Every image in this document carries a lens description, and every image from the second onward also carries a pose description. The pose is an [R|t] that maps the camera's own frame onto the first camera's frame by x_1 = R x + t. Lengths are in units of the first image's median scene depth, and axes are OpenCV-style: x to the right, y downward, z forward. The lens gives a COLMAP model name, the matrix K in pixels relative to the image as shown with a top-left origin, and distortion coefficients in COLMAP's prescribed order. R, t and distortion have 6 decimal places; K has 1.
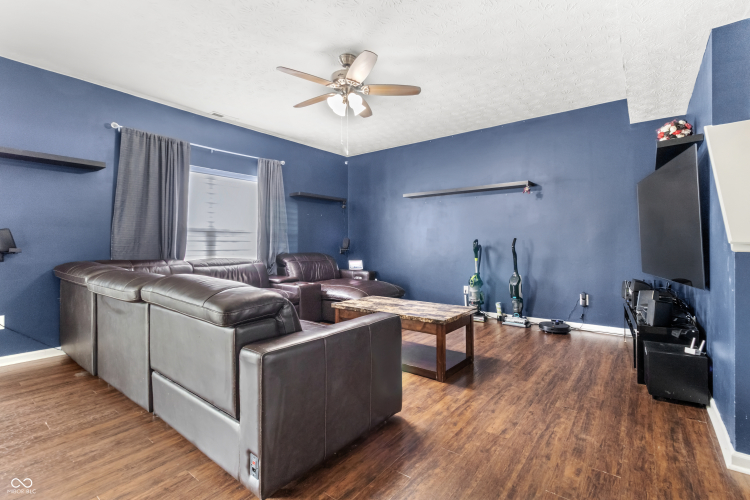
lens RADIAL K [[352.6, 0, 377.1], [0, 352.6, 246.4], [0, 0, 1]] dist [-0.002397, 0.000365]
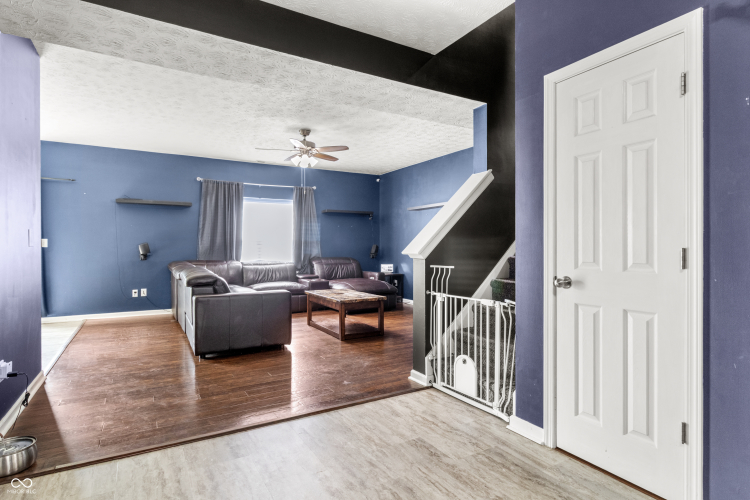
lens RADIAL K [[413.9, 0, 377.3], [0, 413.9, 249.0], [0, 0, 1]] dist [0.004652, -0.000462]
pose [[0.924547, 0.001875, -0.381063, 0.690580], [-0.002464, 0.999996, -0.001058, -0.012445], [0.381060, 0.001917, 0.924548, -0.427412]]
